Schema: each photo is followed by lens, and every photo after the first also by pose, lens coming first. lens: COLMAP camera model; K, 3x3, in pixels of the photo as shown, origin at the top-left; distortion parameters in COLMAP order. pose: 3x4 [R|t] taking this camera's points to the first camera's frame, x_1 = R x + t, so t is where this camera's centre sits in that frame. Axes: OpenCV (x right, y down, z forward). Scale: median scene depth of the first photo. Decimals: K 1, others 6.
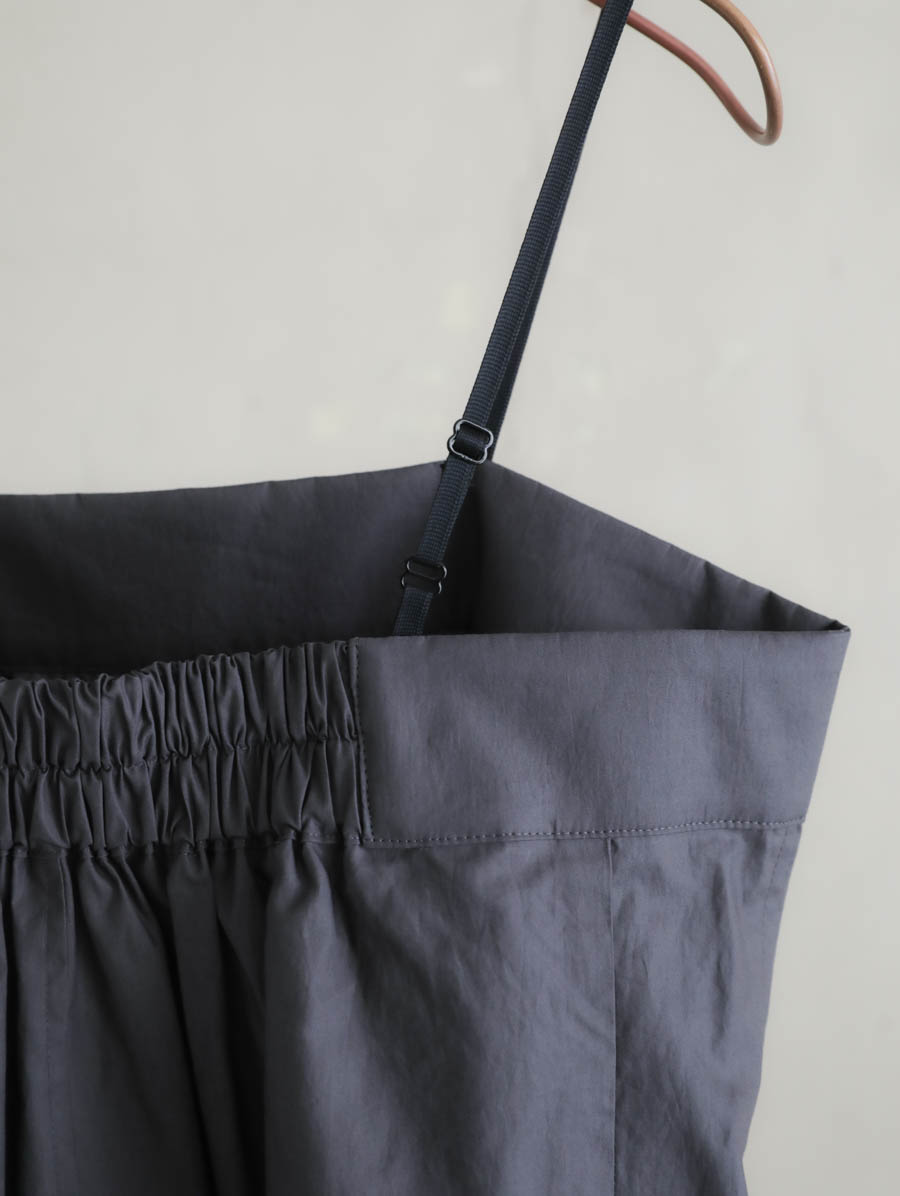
lens RADIAL K [[1799.4, 0, 450.0], [0, 1799.4, 598.0], [0, 0, 1]] dist [0.027585, 0.181346]
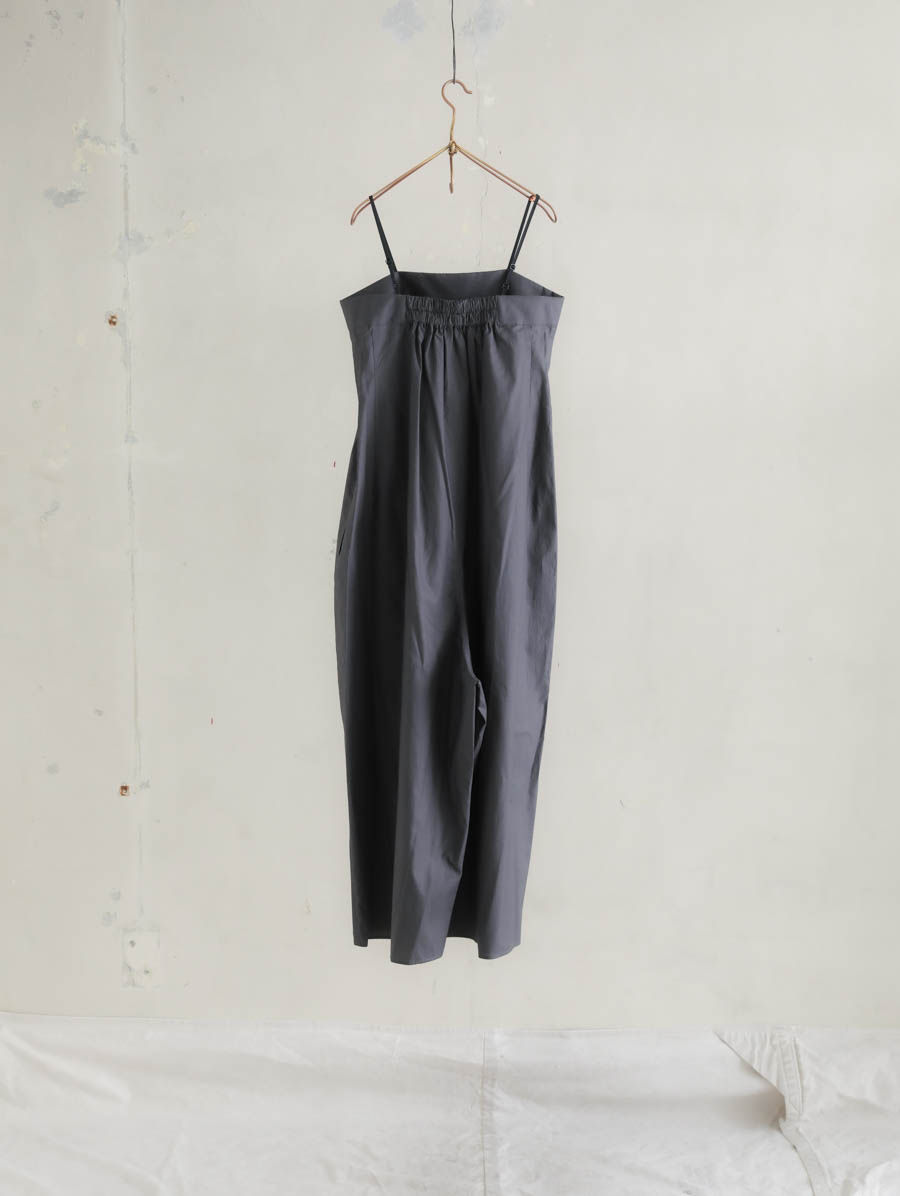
lens RADIAL K [[1799.4, 0, 450.0], [0, 1799.4, 598.0], [0, 0, 1]] dist [0.027585, 0.181346]
pose [[0.982474, -0.011007, 0.186075, -1.508030], [-0.008404, 0.994624, 0.103208, 0.460780], [-0.186211, -0.102963, 0.977100, -5.782184]]
